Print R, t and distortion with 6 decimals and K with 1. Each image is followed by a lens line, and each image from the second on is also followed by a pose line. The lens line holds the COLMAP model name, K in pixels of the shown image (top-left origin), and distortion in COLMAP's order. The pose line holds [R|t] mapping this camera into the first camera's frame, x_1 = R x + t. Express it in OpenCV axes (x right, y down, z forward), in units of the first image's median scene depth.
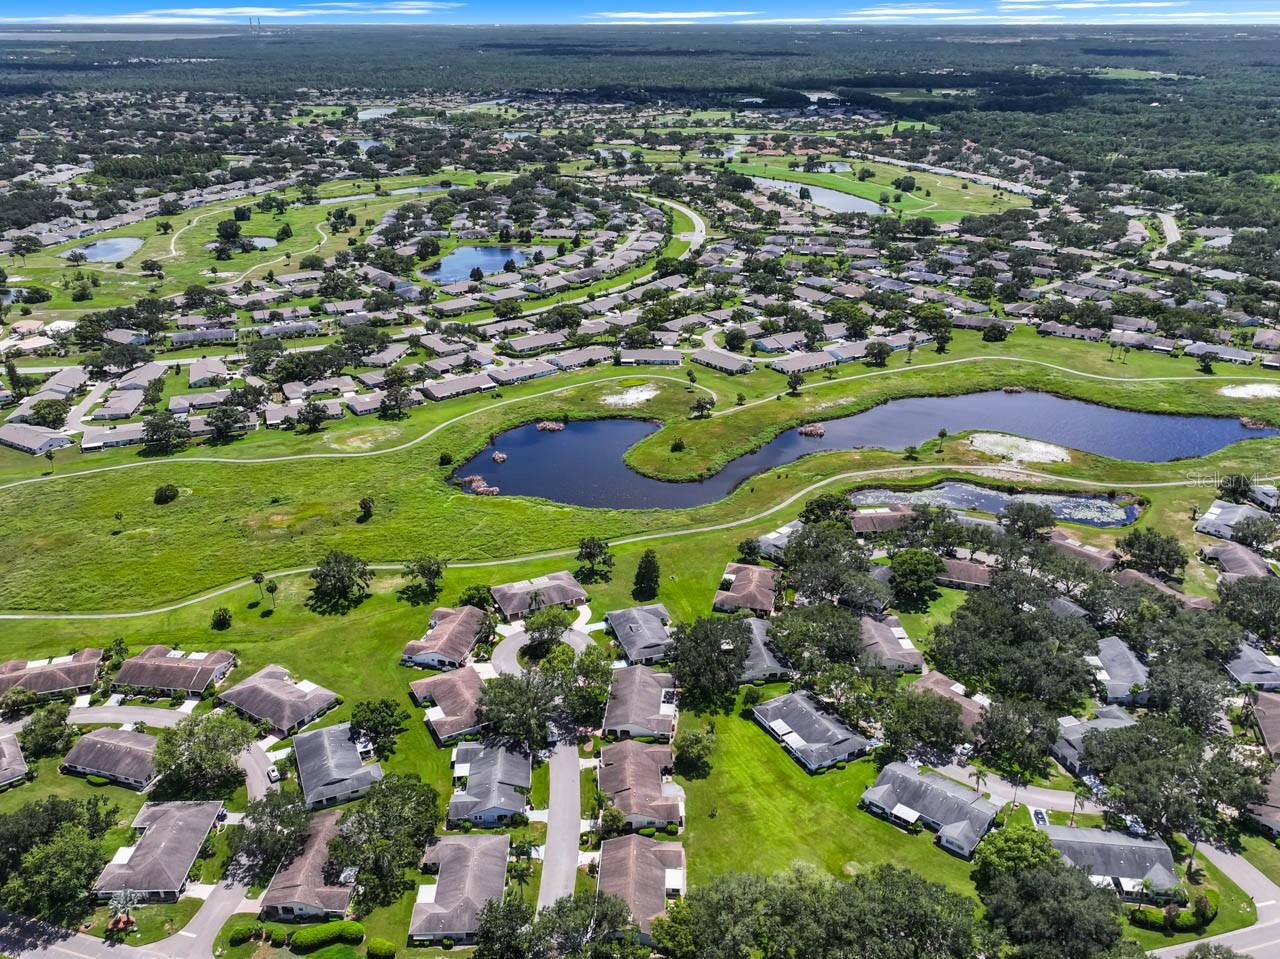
lens RADIAL K [[905.9, 0, 640.0], [0, 905.9, 478.3], [0, 0, 1]] dist [0.001464, 0.002548]
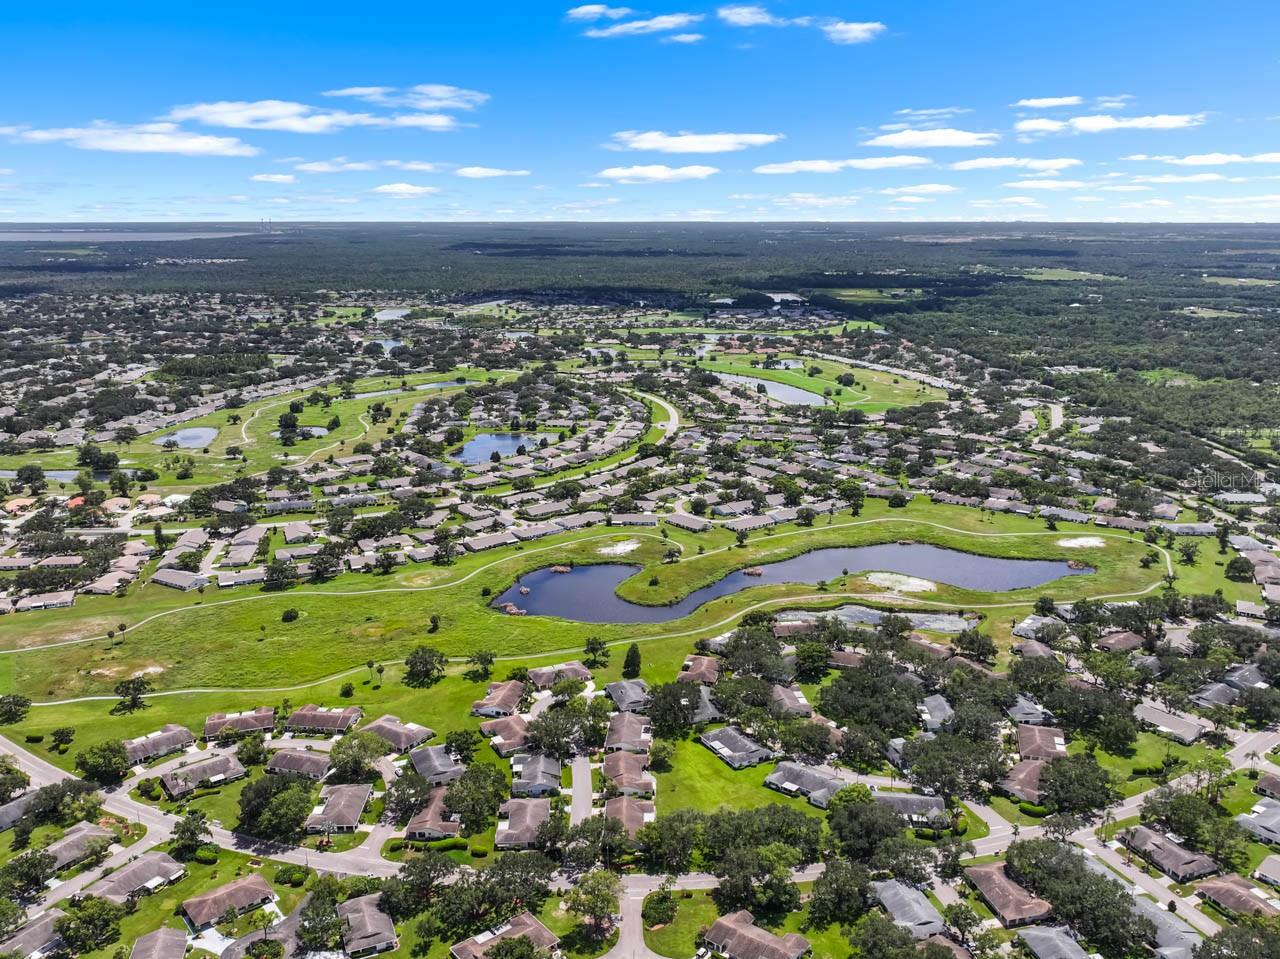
lens RADIAL K [[905.9, 0, 640.1], [0, 905.9, 478.8], [0, 0, 1]] dist [0.001464, 0.002548]
pose [[0.999838, -0.003694, 0.017641, -0.002900], [0.006930, 0.982311, -0.187127, 0.058692], [-0.016638, 0.187219, 0.982177, -0.330003]]
